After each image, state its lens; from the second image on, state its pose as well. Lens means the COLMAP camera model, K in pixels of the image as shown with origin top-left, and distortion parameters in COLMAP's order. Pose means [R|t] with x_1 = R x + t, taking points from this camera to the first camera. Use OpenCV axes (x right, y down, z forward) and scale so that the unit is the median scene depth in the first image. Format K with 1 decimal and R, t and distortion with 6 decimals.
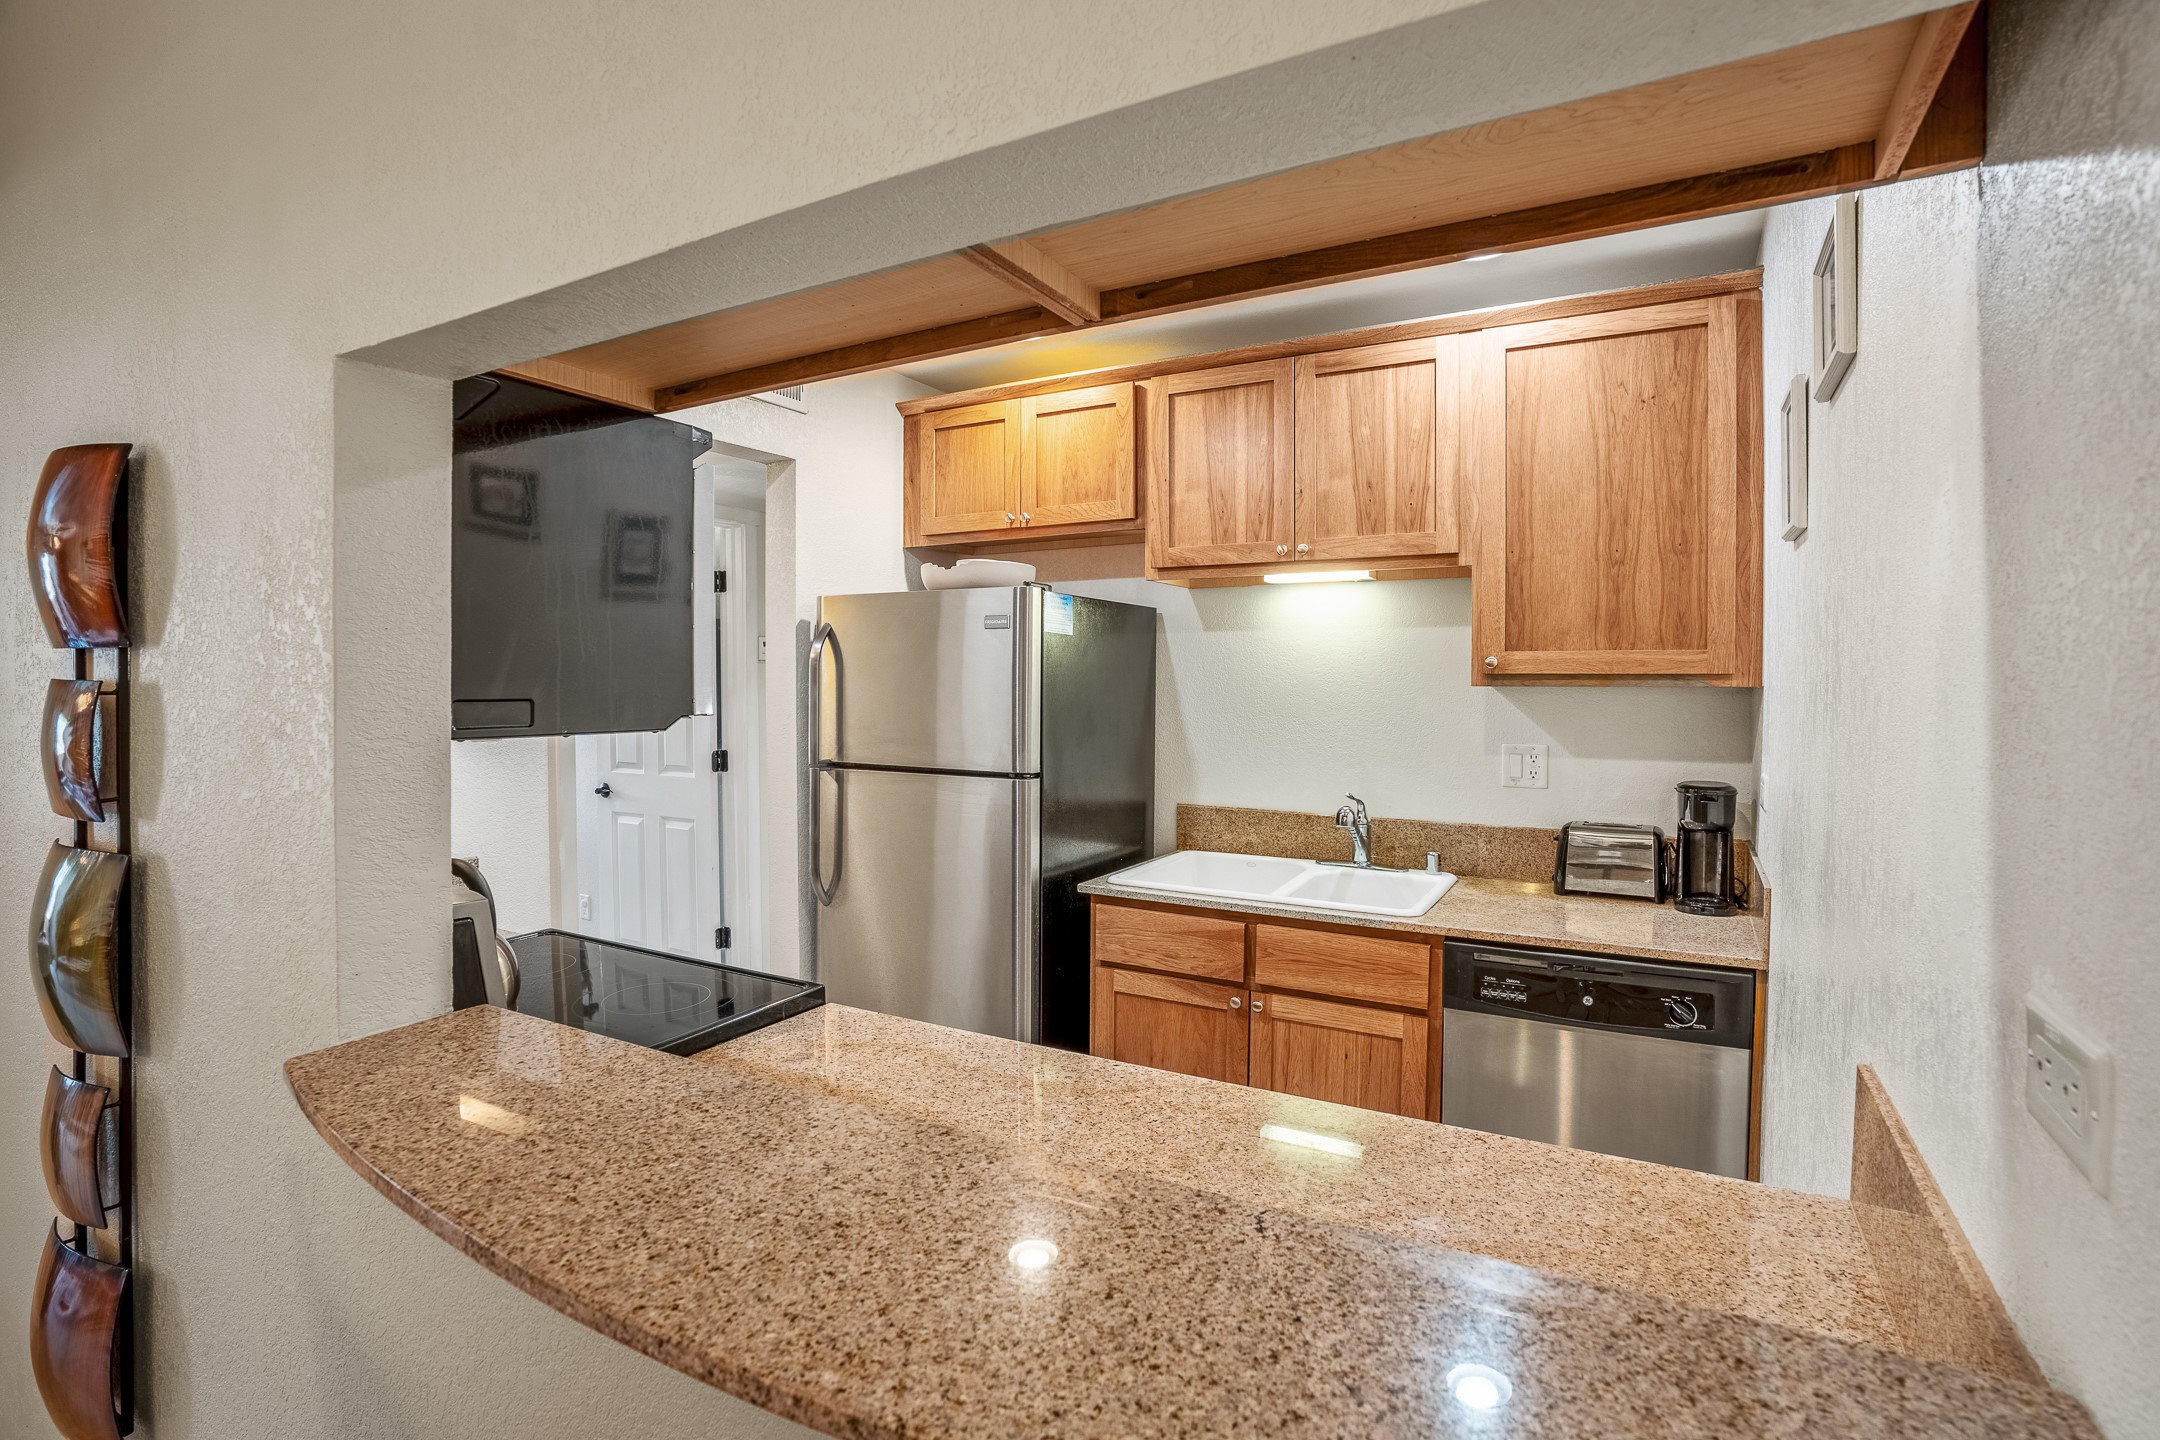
lens RADIAL K [[1063.7, 0, 1086.0], [0, 1063.7, 681.0], [0, 0, 1]] dist [-0.036427, -0.000040]
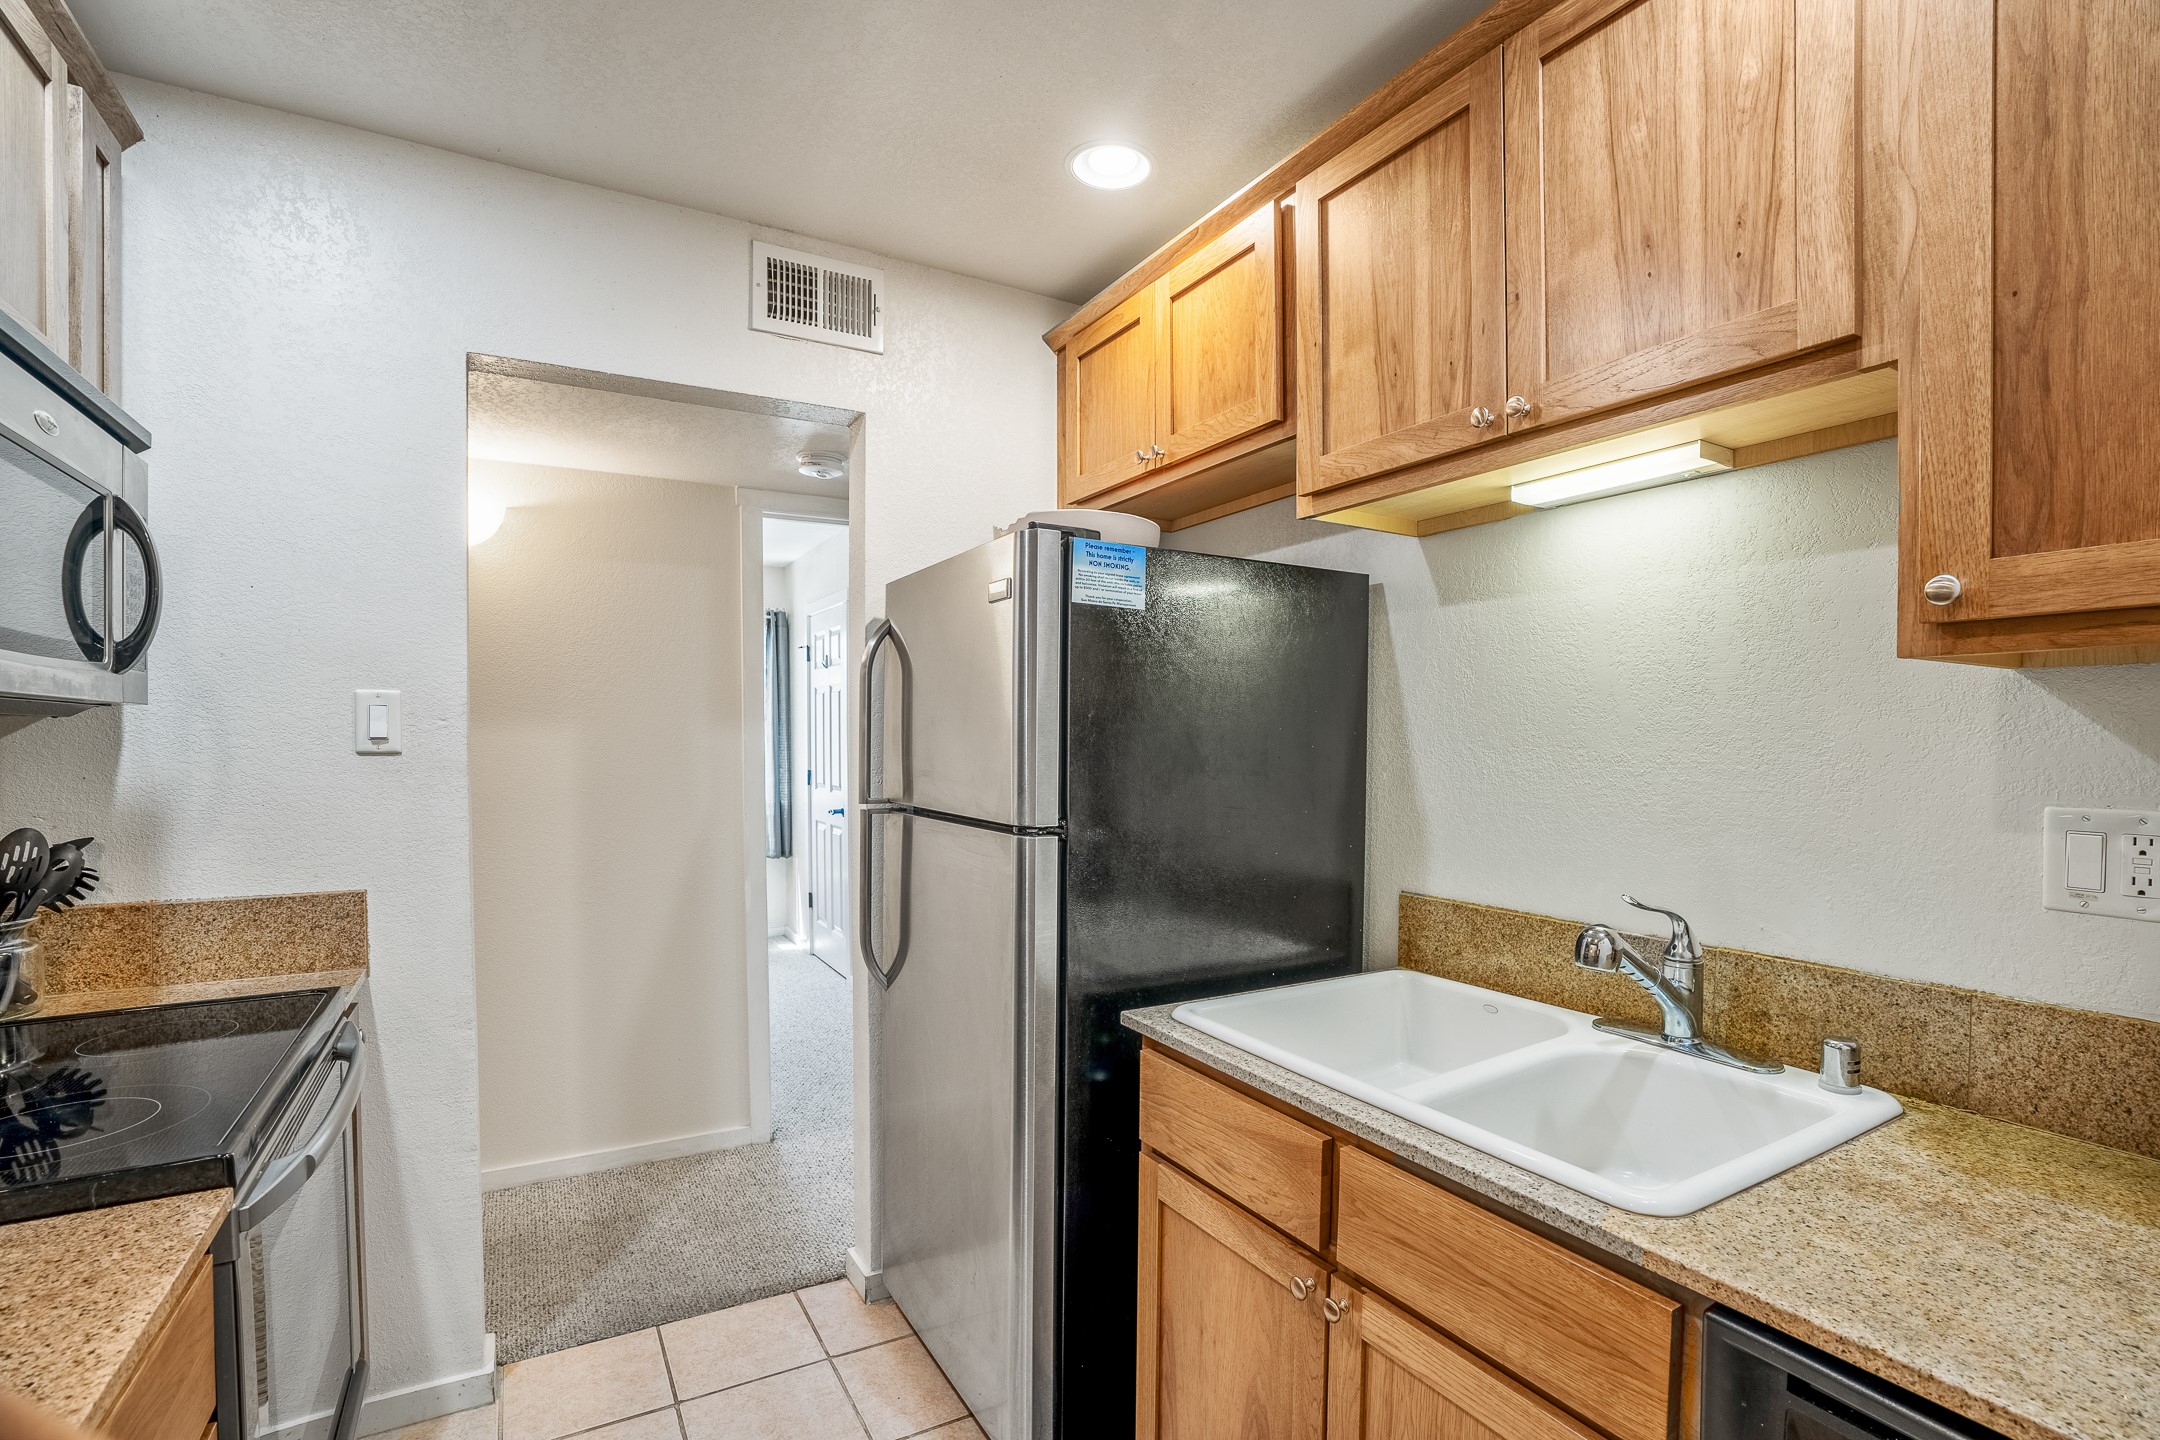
lens RADIAL K [[1009.9, 0, 1102.3], [0, 1009.9, 747.8], [0, 0, 1]] dist [-0.058424, 0.021367]
pose [[0.861733, 0.004613, -0.507342, 0.270232], [-0.002581, 0.999986, 0.004708, 0.035742], [0.507356, -0.002748, 0.861732, 0.482892]]
